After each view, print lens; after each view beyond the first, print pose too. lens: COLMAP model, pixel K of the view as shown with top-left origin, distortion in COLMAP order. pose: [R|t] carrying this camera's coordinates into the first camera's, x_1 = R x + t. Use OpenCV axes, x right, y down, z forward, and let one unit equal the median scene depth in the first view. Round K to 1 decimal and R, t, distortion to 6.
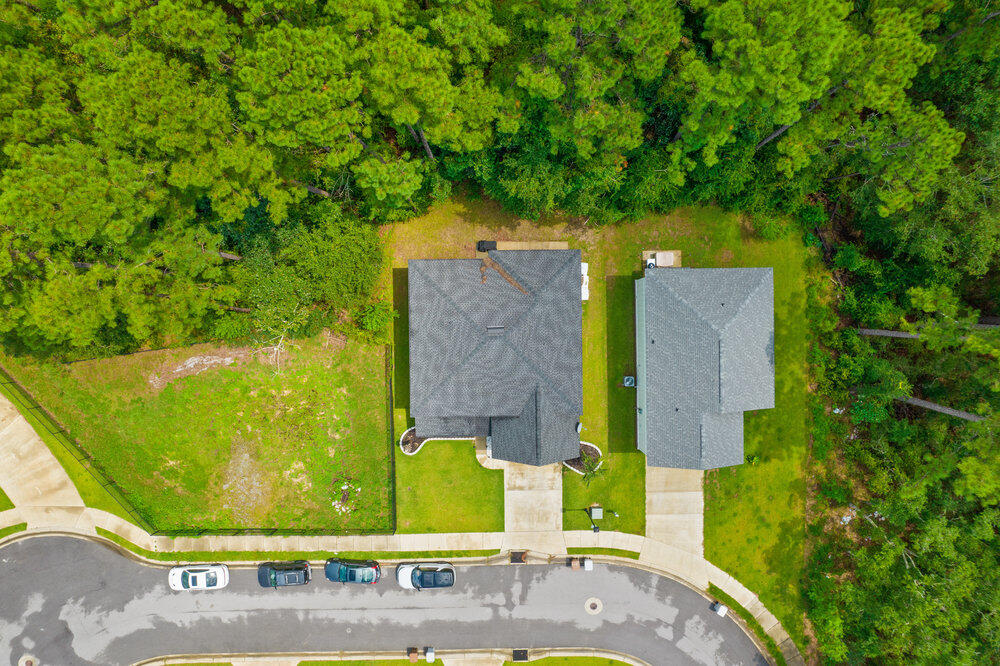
lens RADIAL K [[629.5, 0, 503.4], [0, 629.5, 334.0], [0, 0, 1]] dist [-0.054691, 0.037068]
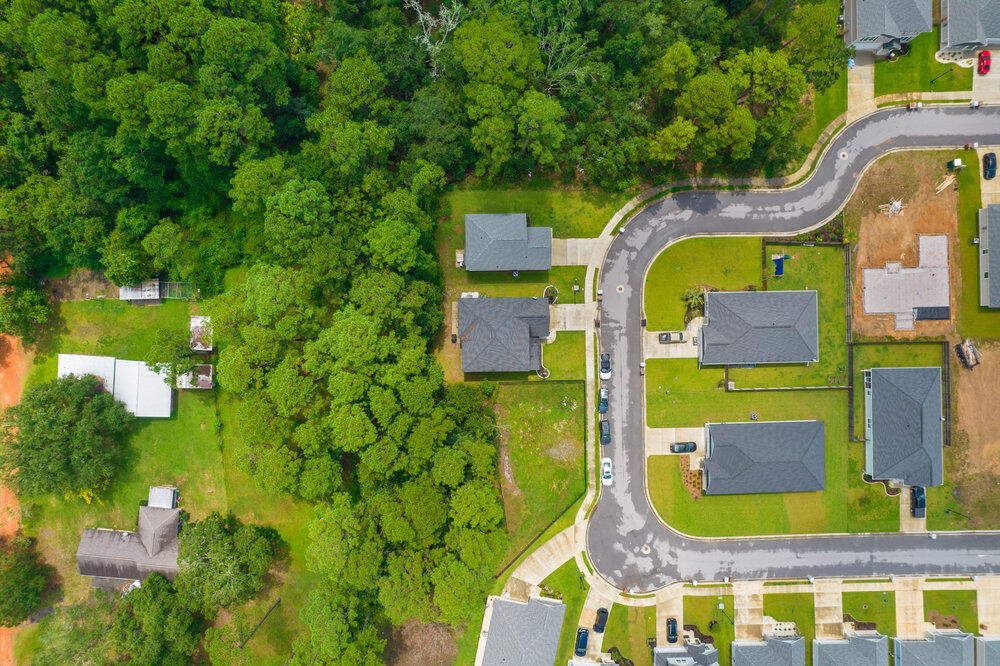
lens RADIAL K [[629.5, 0, 499.2], [0, 629.5, 333.3], [0, 0, 1]] dist [-0.054691, 0.037068]
pose [[-0.001079, -0.999961, -0.008748, 0.011310], [0.999975, -0.001140, 0.006992, 0.002070], [-0.007002, -0.008741, 0.999937, -1.178586]]
